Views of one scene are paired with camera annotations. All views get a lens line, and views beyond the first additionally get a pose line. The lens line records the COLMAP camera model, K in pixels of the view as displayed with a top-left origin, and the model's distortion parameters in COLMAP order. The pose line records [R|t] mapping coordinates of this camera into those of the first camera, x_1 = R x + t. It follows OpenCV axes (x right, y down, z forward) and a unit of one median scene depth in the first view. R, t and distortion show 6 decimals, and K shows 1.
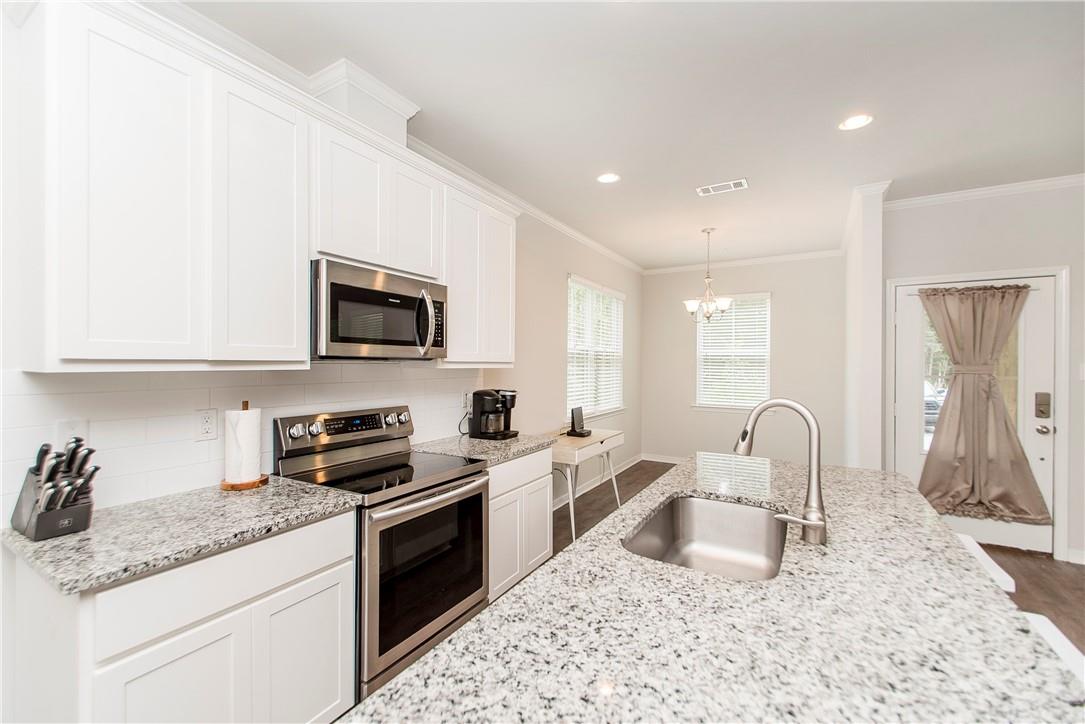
lens RADIAL K [[458.7, 0, 520.4], [0, 458.7, 362.9], [0, 0, 1]] dist [0.012402, -0.005685]
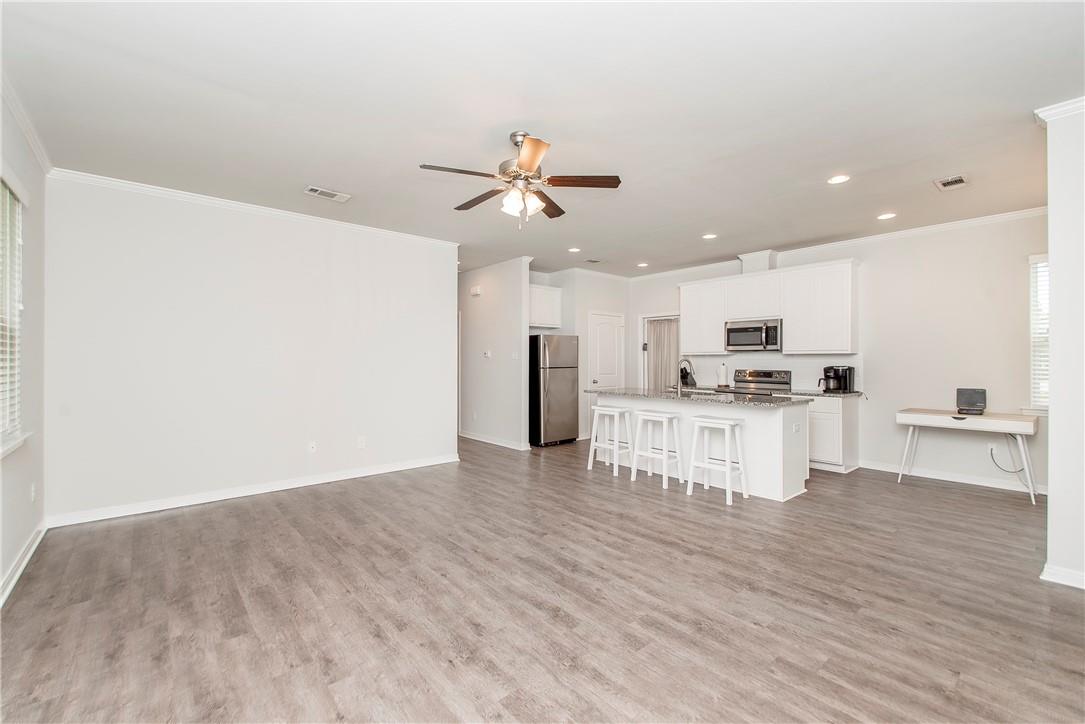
lens RADIAL K [[455.3, 0, 565.8], [0, 455.3, 359.9], [0, 0, 1]] dist [0.002467, -0.000075]
pose [[-0.264628, -0.003784, -0.964343, 1.808191], [-0.005367, 0.999983, -0.002451, 0.041090], [0.964336, 0.004527, -0.264644, 0.422680]]
